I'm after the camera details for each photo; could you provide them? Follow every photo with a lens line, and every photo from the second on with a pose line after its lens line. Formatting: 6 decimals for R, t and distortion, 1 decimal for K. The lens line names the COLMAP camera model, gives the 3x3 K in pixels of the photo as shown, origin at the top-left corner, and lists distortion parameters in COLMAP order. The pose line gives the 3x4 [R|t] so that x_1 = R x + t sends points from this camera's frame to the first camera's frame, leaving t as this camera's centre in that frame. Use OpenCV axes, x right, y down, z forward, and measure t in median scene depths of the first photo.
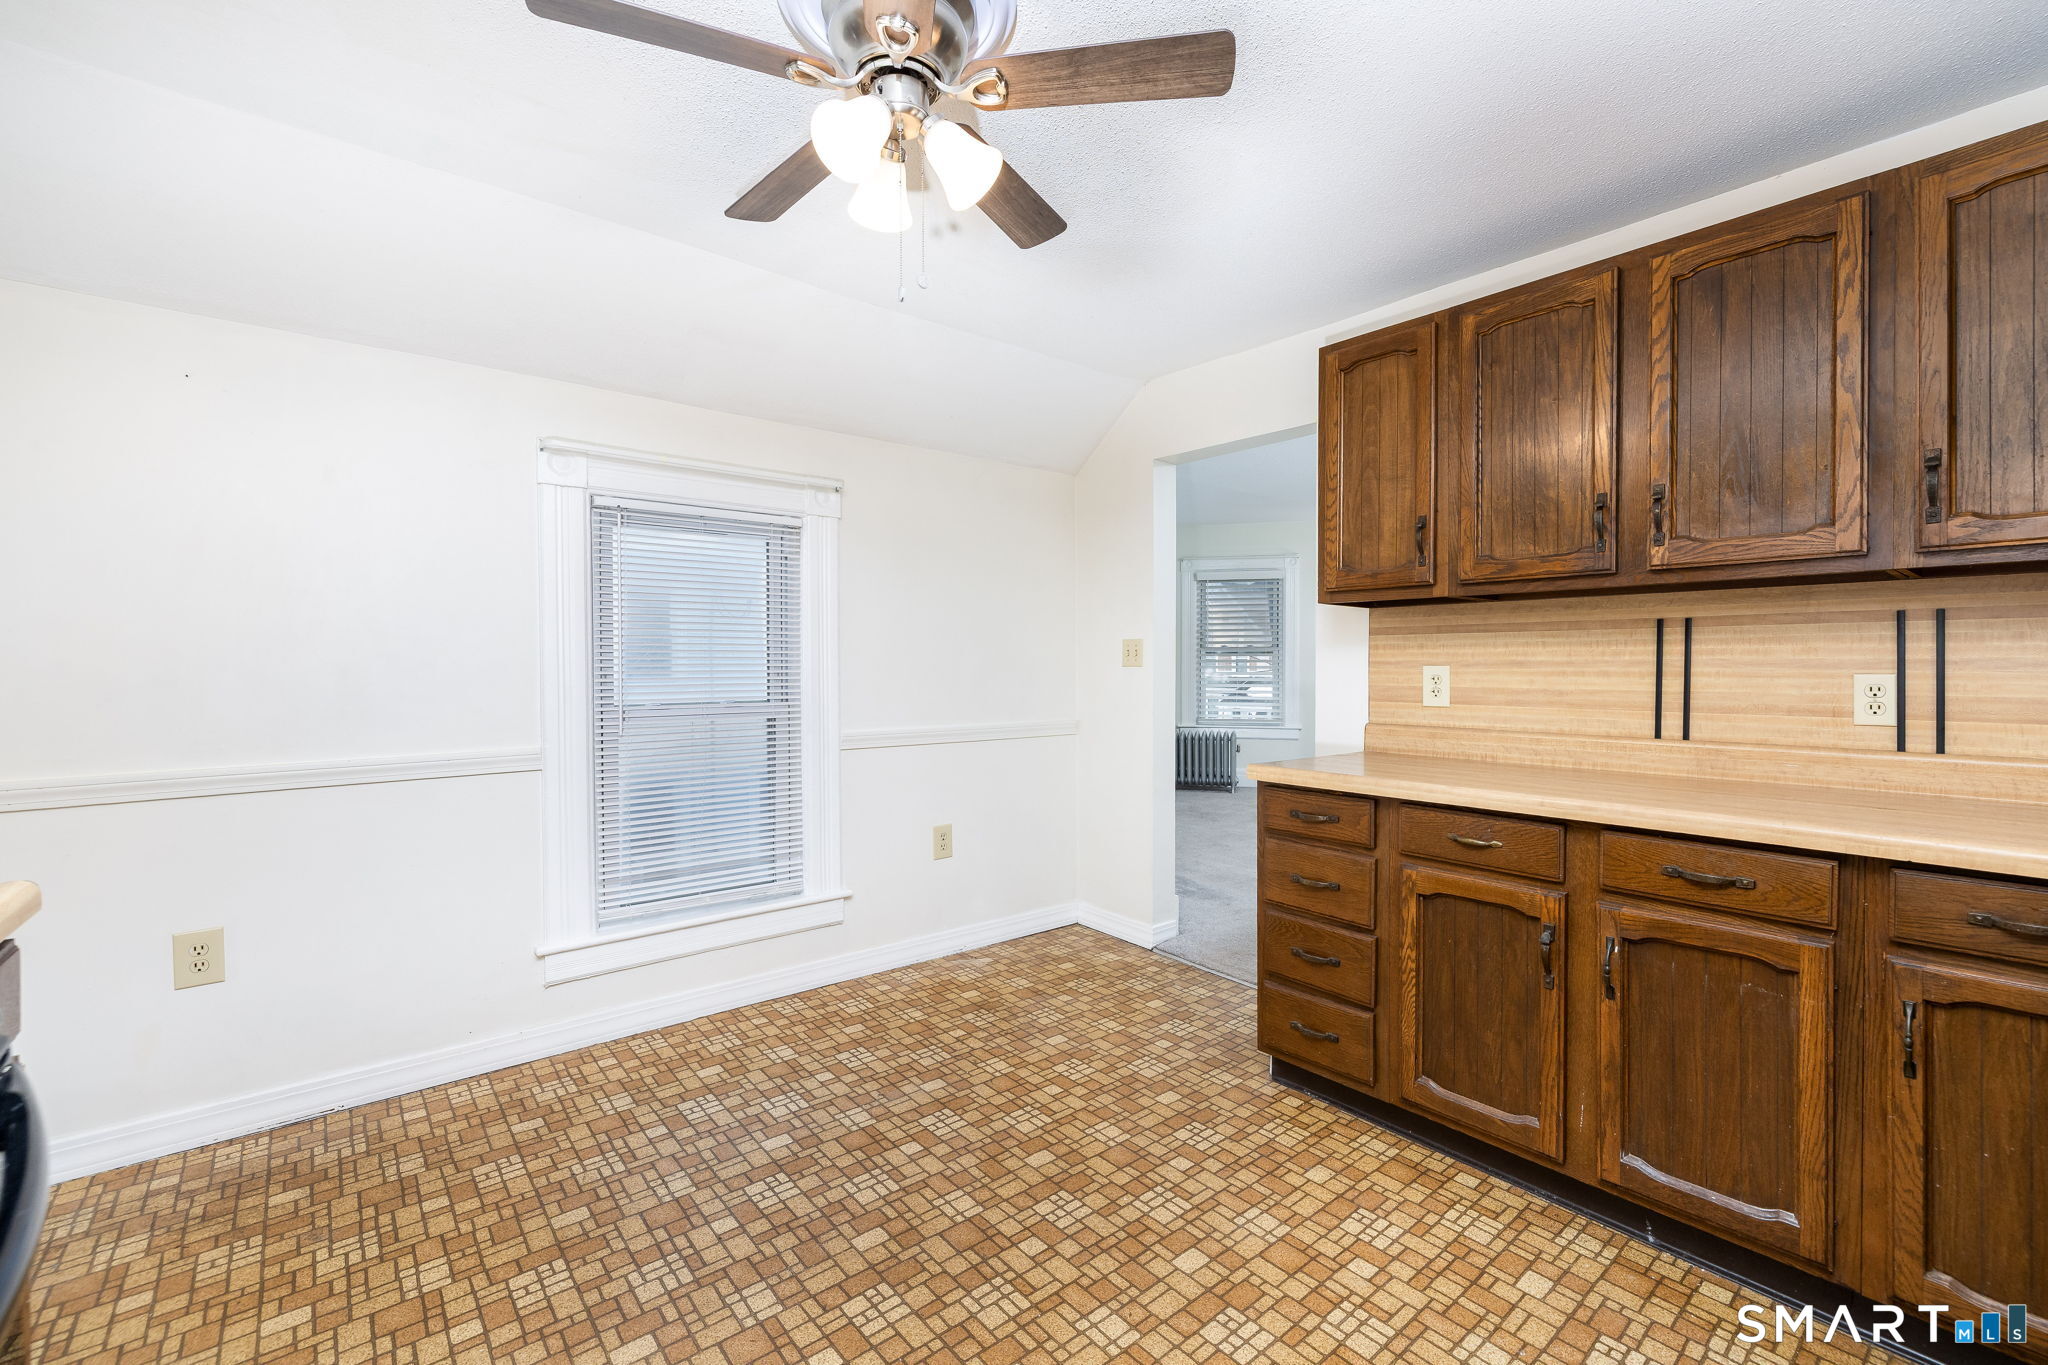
lens RADIAL K [[867.1, 0, 1036.3], [0, 867.1, 671.9], [0, 0, 1]] dist [-0.000384, -0.000703]
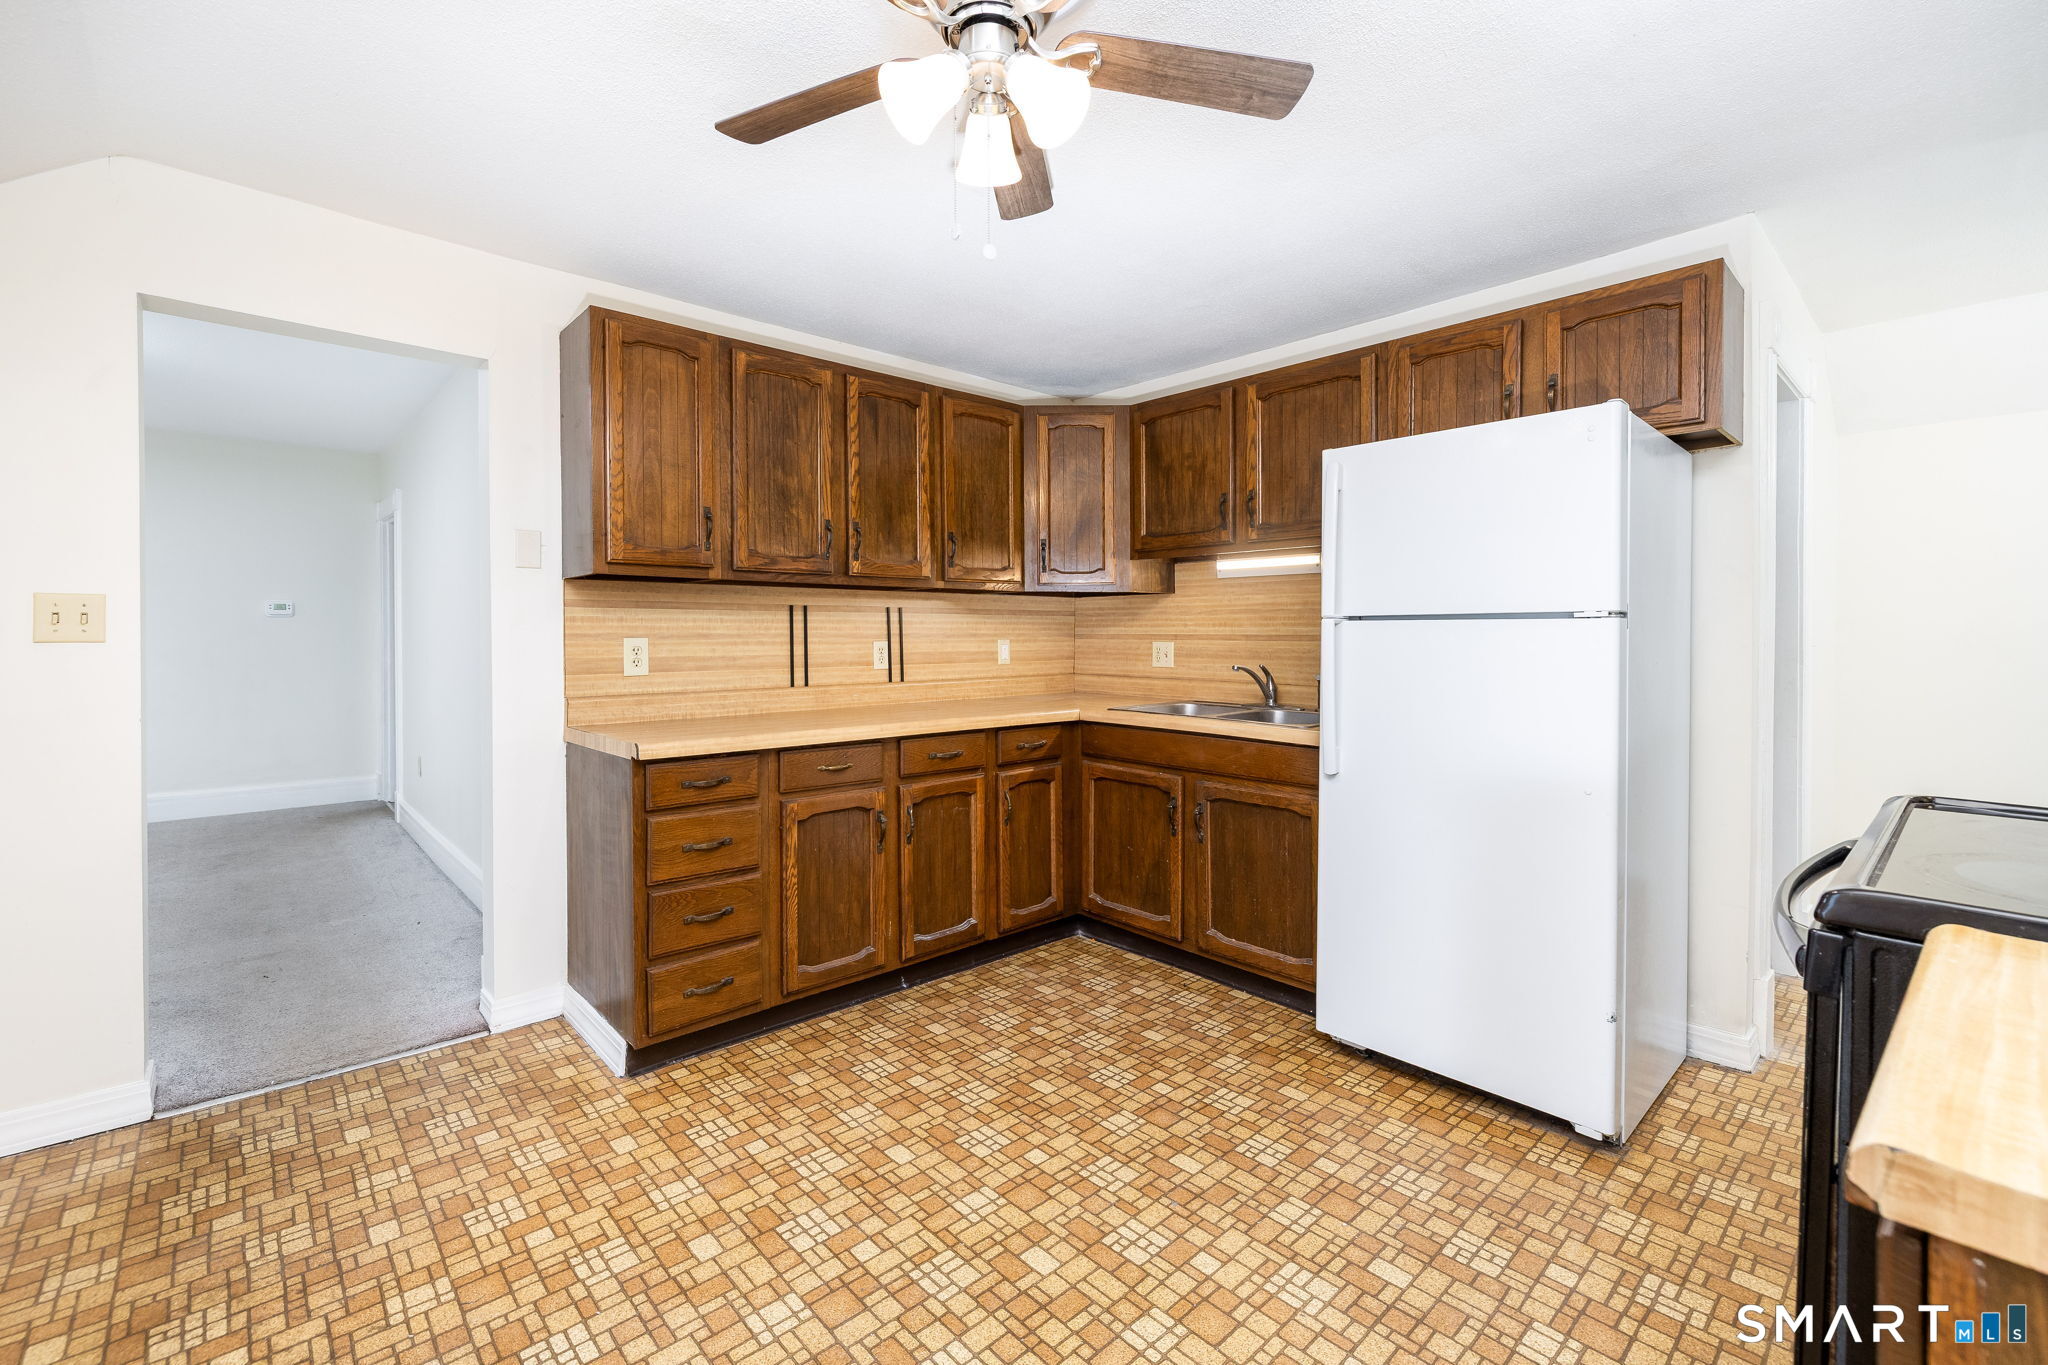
lens RADIAL K [[867.1, 0, 997.3], [0, 867.1, 635.5], [0, 0, 1]] dist [-0.000384, -0.000703]
pose [[-0.022116, -0.001798, 0.999754, -0.722547], [0.010131, 0.999947, 0.002022, -0.008978], [-0.999704, 0.010173, -0.022097, 0.657860]]
